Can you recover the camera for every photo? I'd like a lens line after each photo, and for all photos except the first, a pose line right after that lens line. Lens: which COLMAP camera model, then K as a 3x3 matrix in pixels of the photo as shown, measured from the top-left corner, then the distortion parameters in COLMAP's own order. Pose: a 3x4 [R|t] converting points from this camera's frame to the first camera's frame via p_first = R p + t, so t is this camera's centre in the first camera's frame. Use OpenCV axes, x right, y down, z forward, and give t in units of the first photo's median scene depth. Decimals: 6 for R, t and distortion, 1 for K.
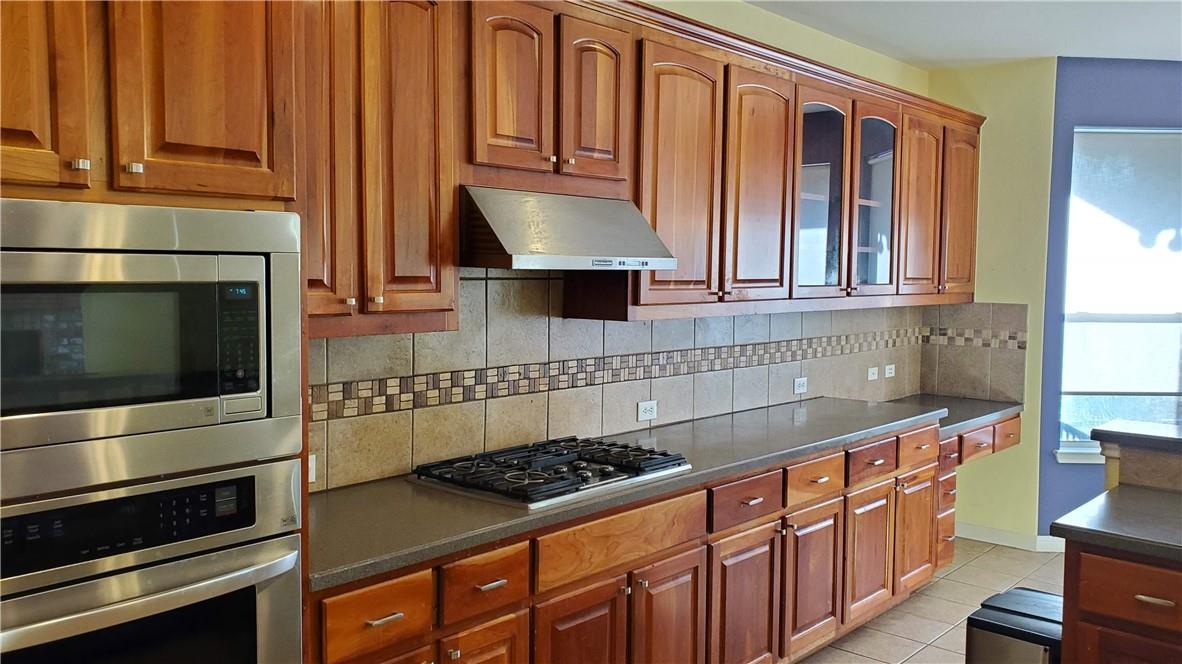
lens RADIAL K [[1013.6, 0, 588.3], [0, 1013.6, 334.8], [0, 0, 1]] dist [0.045802, -0.004323]
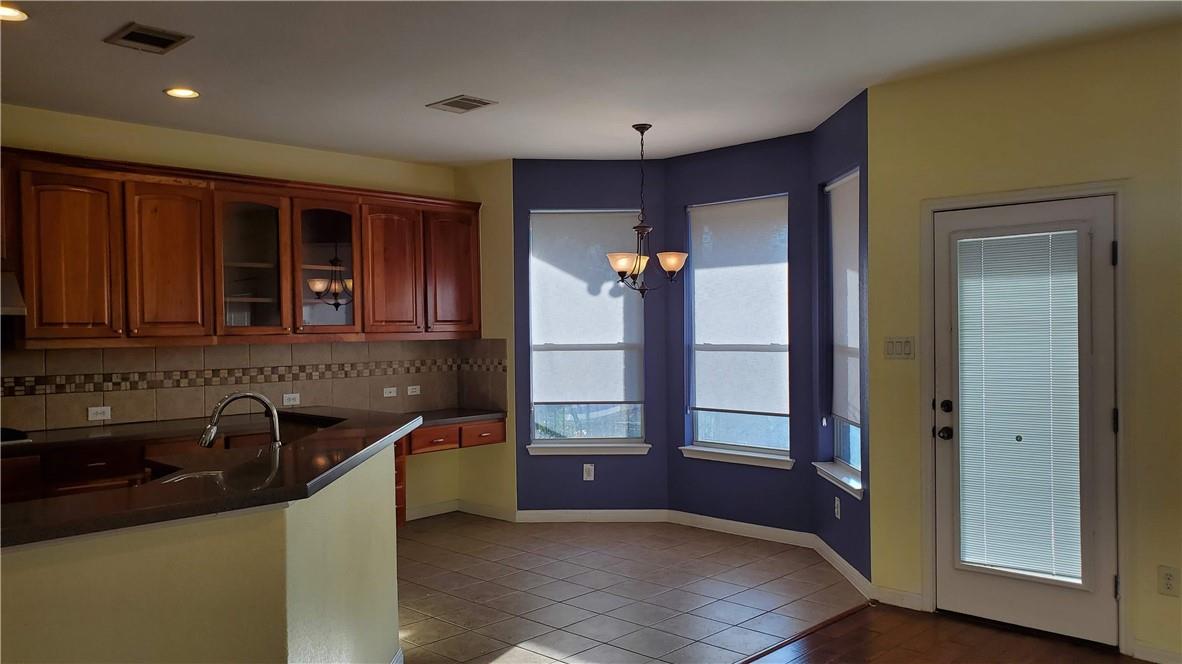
lens RADIAL K [[964.4, 0, 600.5], [0, 964.4, 334.1], [0, 0, 1]] dist [0.010277, -0.027693]
pose [[0.998651, -0.024560, -0.045752, 0.618150], [0.021966, 0.998168, -0.056370, 0.039665], [0.047053, 0.055289, 0.997361, -0.276662]]
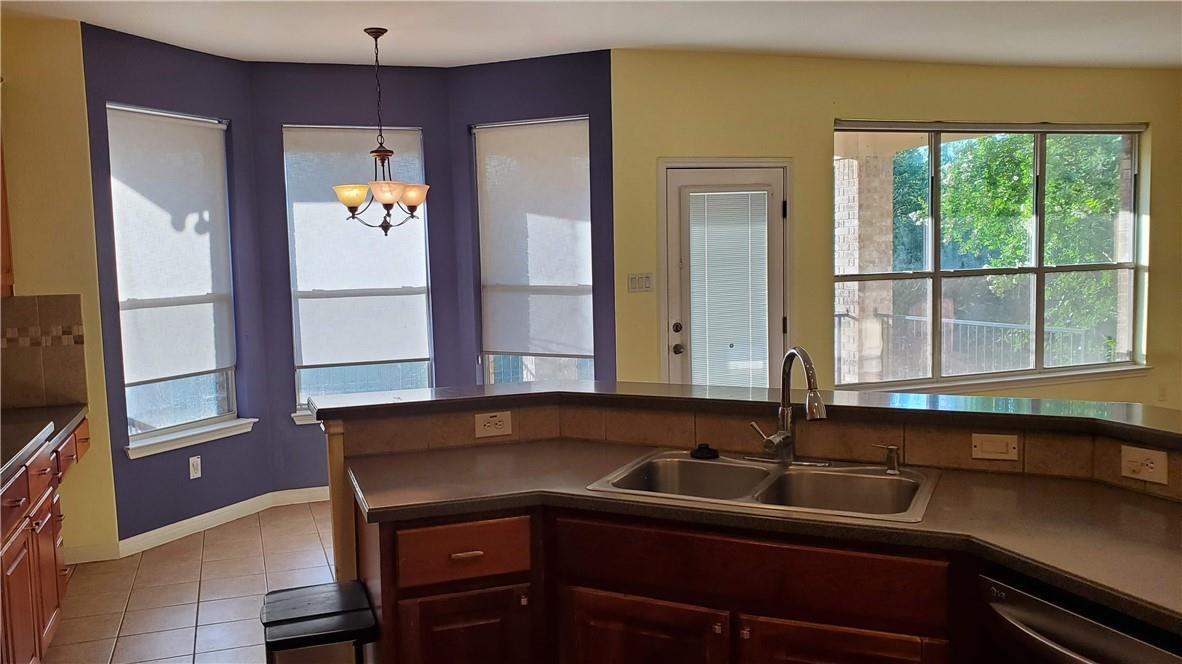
lens RADIAL K [[964.4, 0, 598.2], [0, 964.4, 335.2], [0, 0, 1]] dist [0.010277, -0.027693]
pose [[0.457884, -0.100929, 0.883264, -0.119083], [0.088999, 0.993748, 0.067417, -0.010413], [-0.884546, 0.047740, 0.464004, 0.201712]]
